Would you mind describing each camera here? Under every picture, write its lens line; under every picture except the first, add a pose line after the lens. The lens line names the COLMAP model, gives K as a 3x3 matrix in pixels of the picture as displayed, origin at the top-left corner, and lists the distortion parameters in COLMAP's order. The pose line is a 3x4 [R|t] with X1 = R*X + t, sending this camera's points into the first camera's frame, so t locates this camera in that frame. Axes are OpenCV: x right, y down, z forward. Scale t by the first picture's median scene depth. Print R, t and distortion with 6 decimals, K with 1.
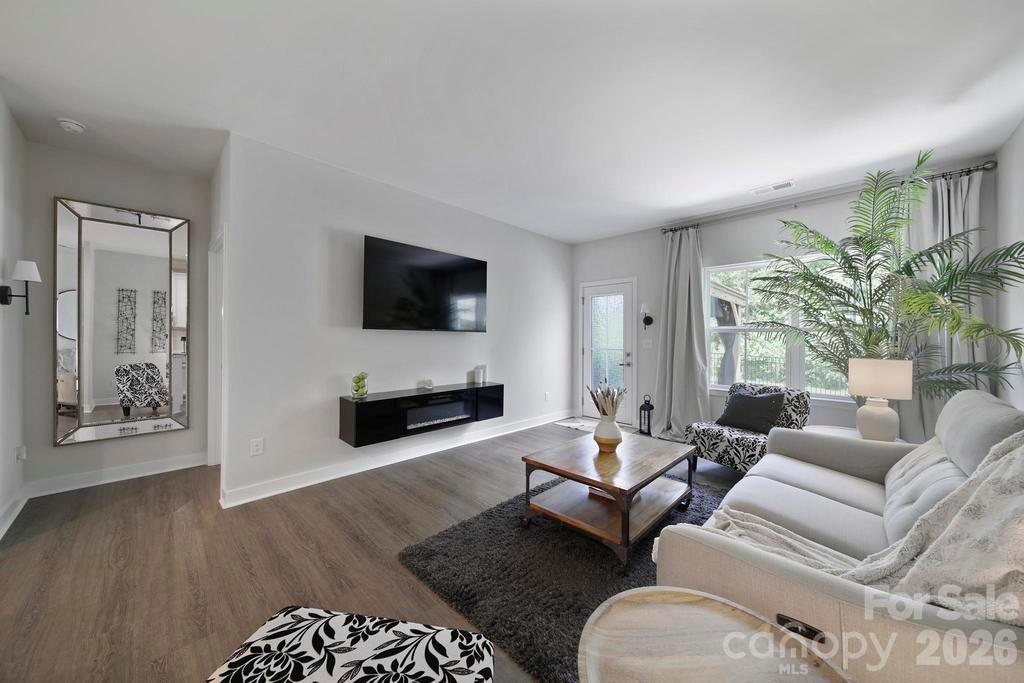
lens RADIAL K [[359.8, 0, 509.9], [0, 359.8, 336.7], [0, 0, 1]] dist [-0.003836, -0.000296]
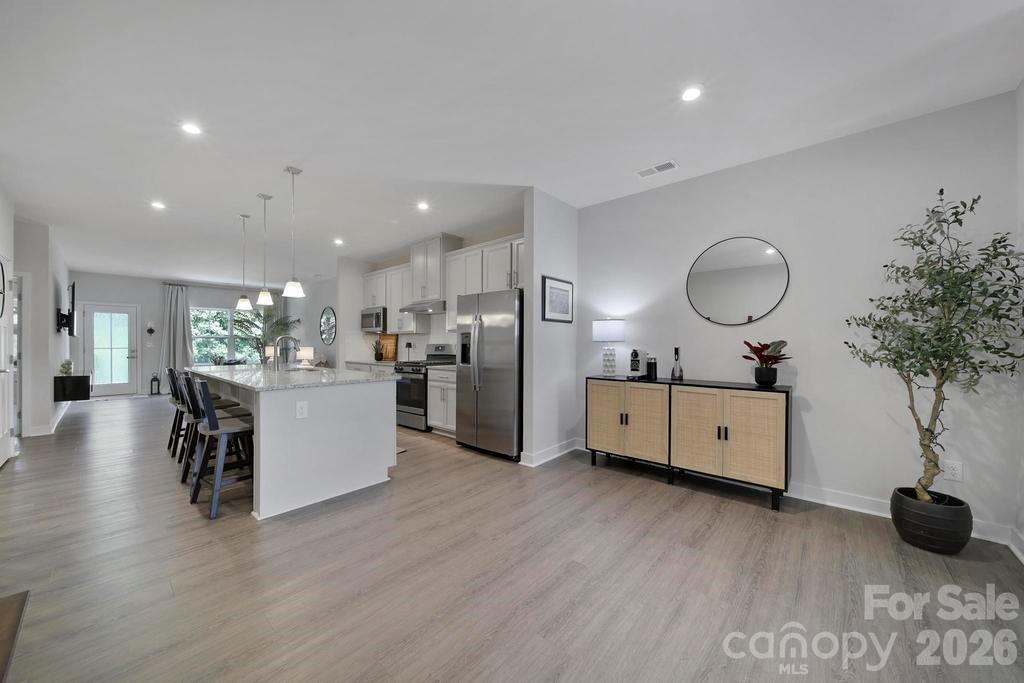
lens RADIAL K [[359.8, 0, 510.9], [0, 359.8, 343.6], [0, 0, 1]] dist [-0.003836, -0.000296]
pose [[-0.063156, -0.003090, 0.997999, -1.559260], [-0.001768, 0.999994, 0.002985, 0.007533], [-0.998002, -0.001576, -0.063161, -0.677360]]
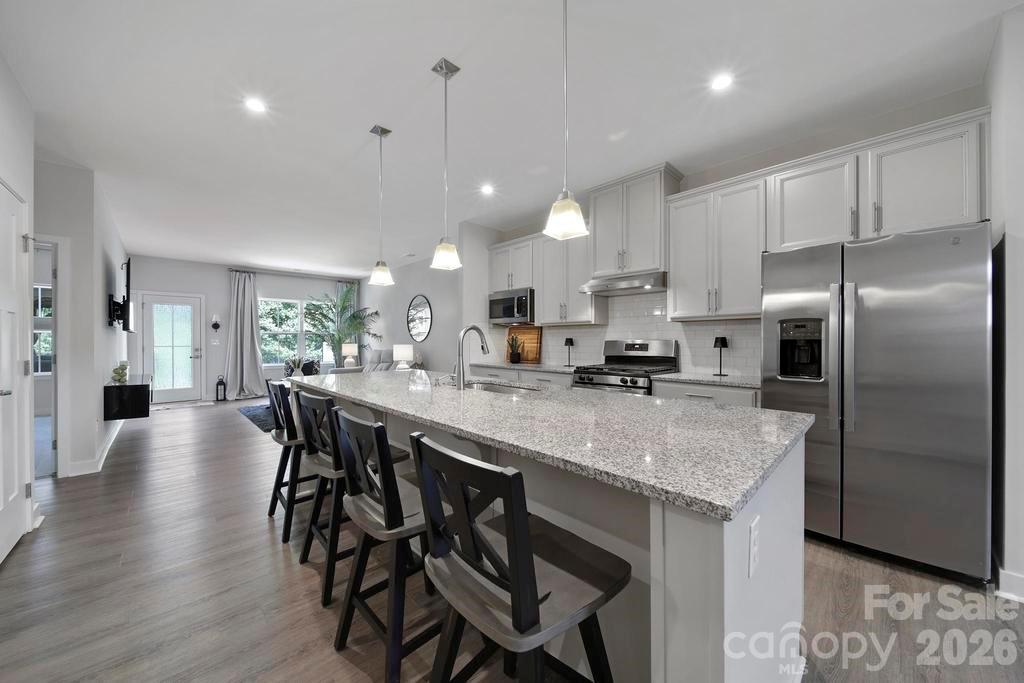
lens RADIAL K [[359.8, 0, 512.8], [0, 359.8, 339.3], [0, 0, 1]] dist [-0.003836, -0.000296]
pose [[0.011798, -0.001834, 0.999929, -1.153629], [0.001513, 0.999997, 0.001816, 0.008968], [-0.999929, 0.001491, 0.011801, -0.258934]]
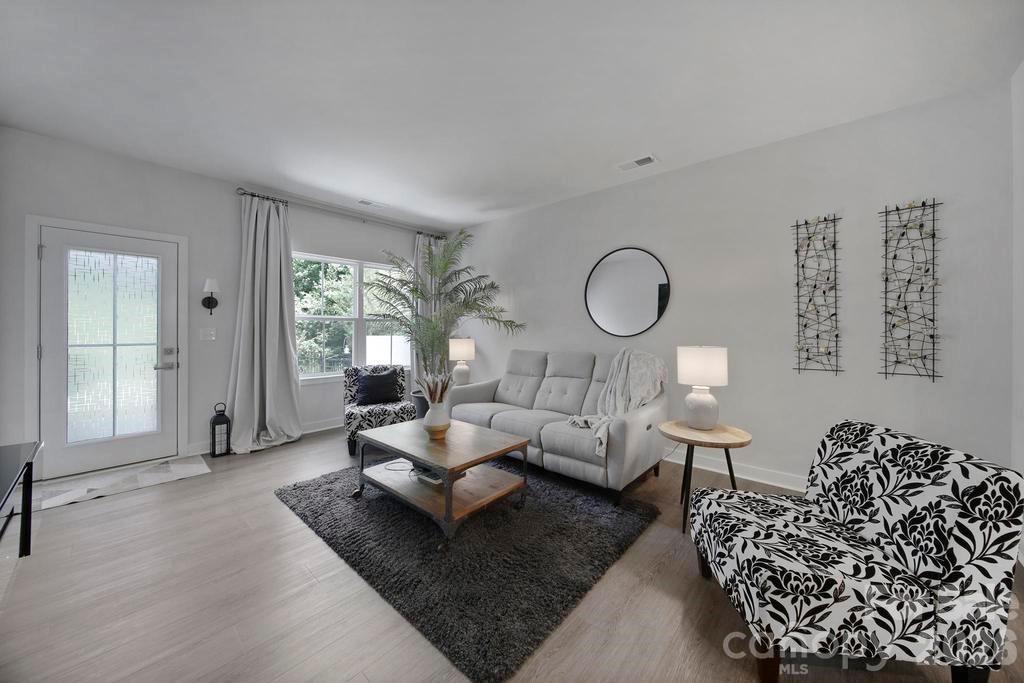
lens RADIAL K [[359.8, 0, 522.2], [0, 359.8, 326.2], [0, 0, 1]] dist [-0.003836, -0.000296]
pose [[-0.048039, 0.005045, 0.998833, -0.400397], [-0.002662, 0.999983, -0.005179, 0.005590], [-0.998842, -0.002908, -0.048025, 0.426955]]
